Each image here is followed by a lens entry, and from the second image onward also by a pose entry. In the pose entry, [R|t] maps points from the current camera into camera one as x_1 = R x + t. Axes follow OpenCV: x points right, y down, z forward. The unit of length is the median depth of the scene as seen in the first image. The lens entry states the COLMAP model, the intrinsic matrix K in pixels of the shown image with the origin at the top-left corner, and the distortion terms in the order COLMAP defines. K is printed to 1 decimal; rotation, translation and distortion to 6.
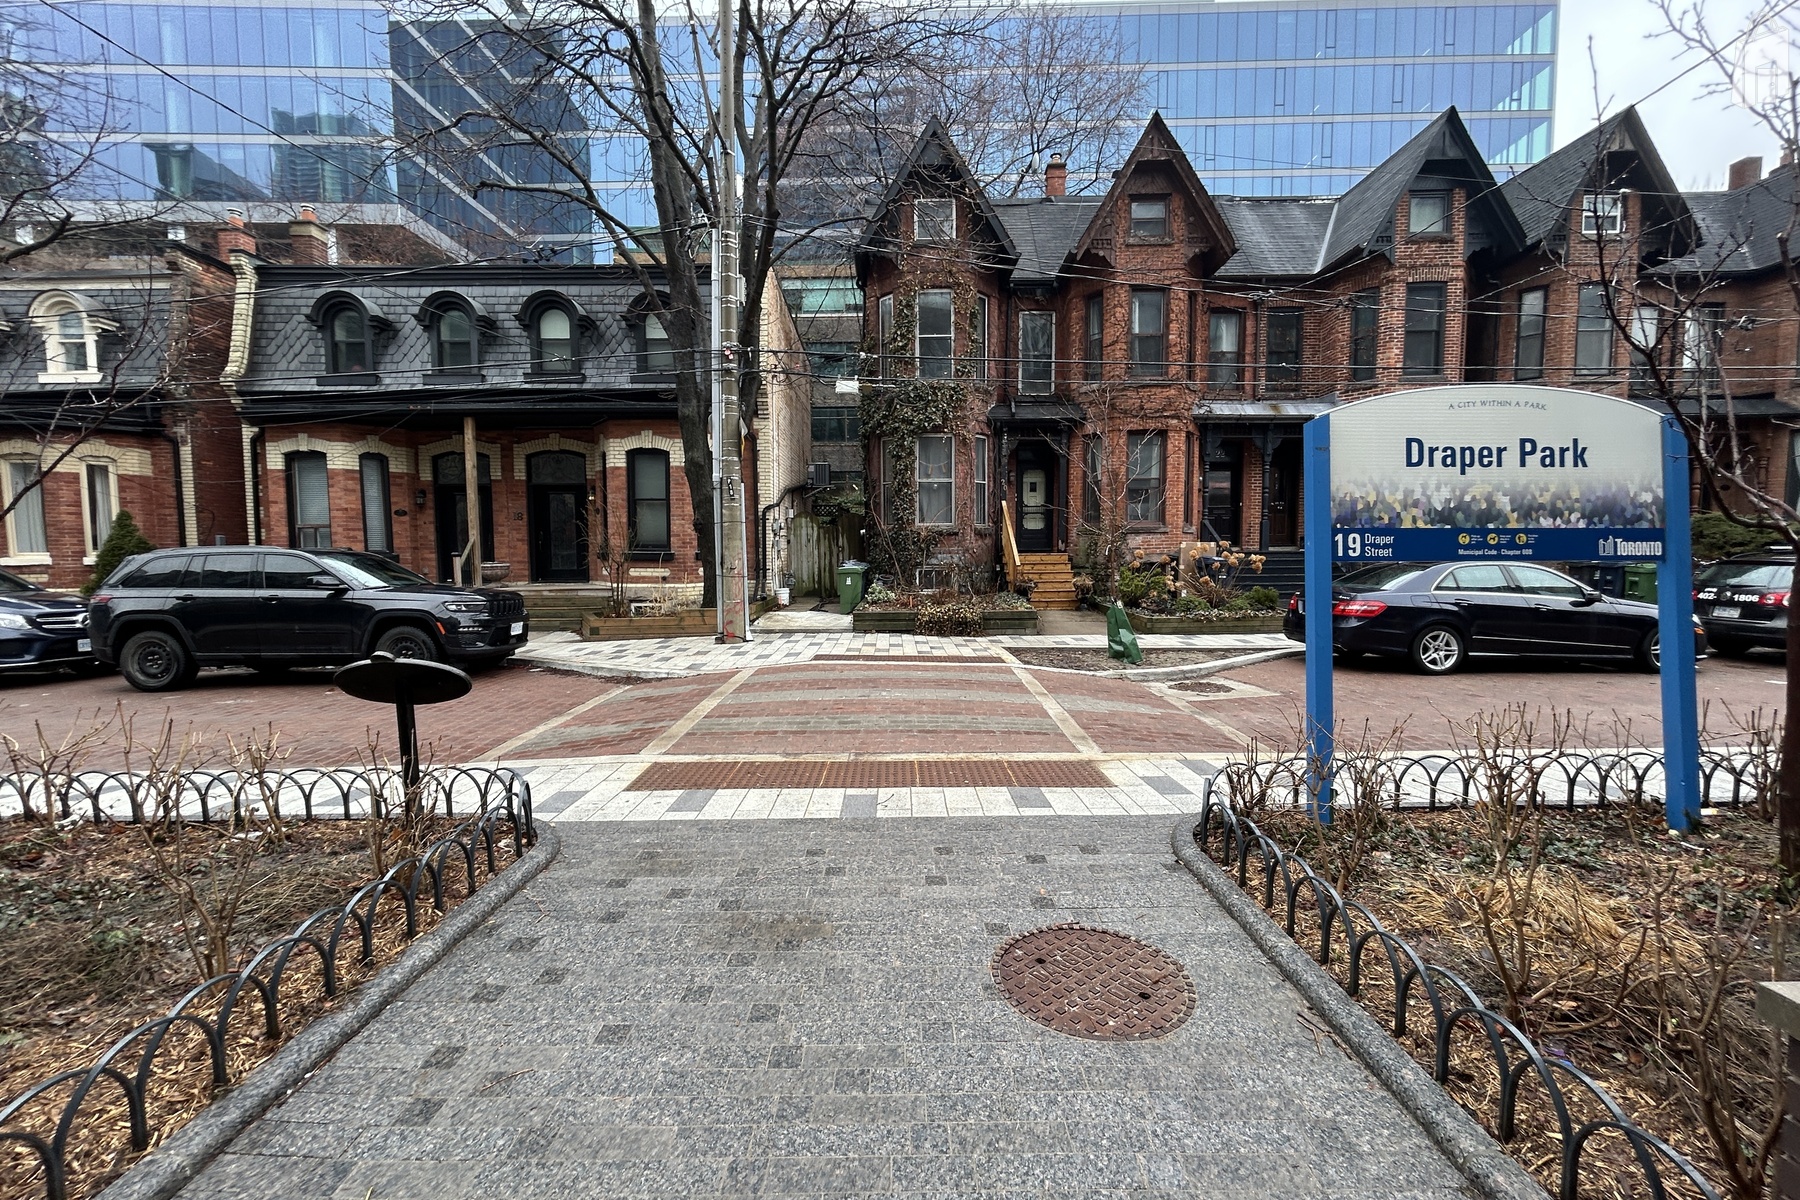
lens RADIAL K [[719.5, 0, 895.3], [0, 719.5, 599.8], [0, 0, 1]] dist [-0.000179, -0.000102]
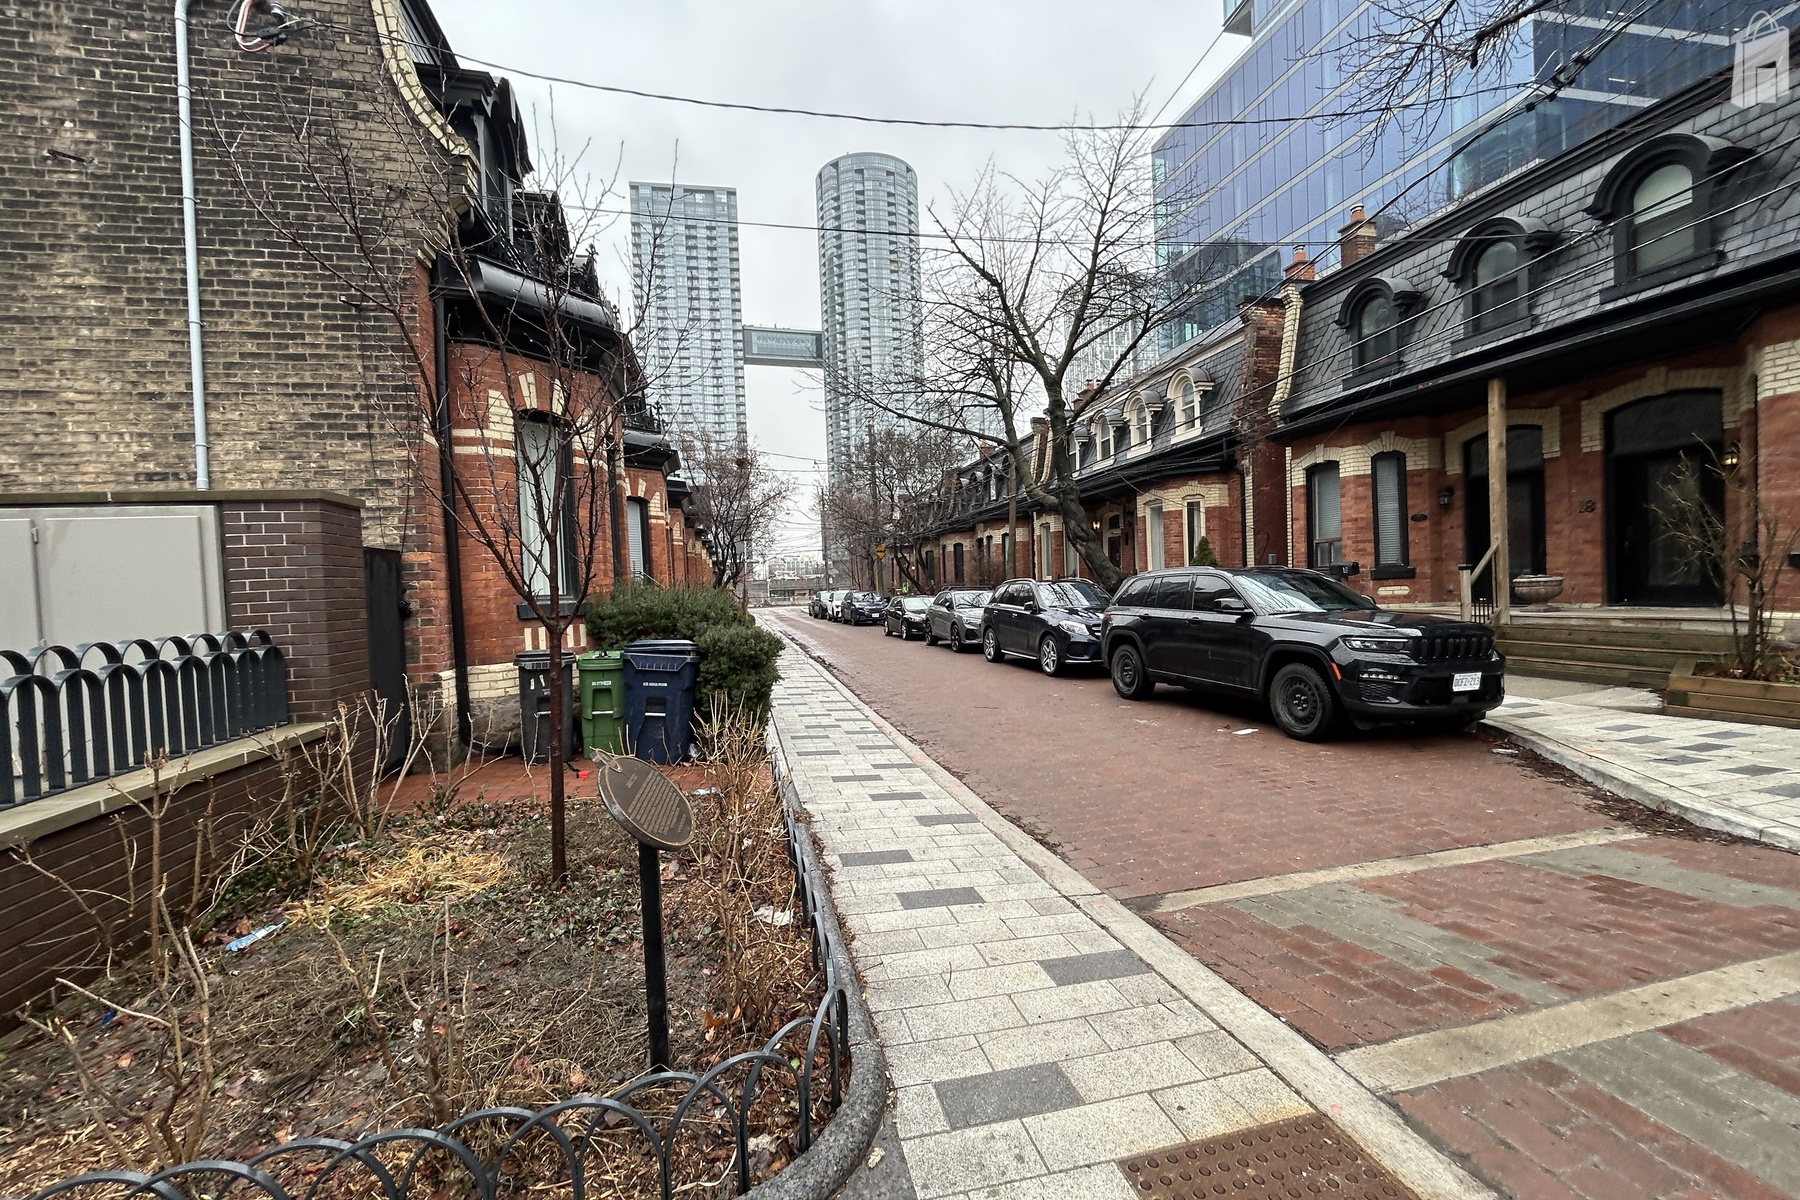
lens RADIAL K [[719.5, 0, 895.3], [0, 719.5, 599.8], [0, 0, 1]] dist [-0.000179, -0.000102]
pose [[0.213819, 0.018435, -0.976699, -0.001414], [-0.030247, 0.999467, 0.012243, -0.017737], [0.976405, 0.026924, 0.214263, 0.232621]]
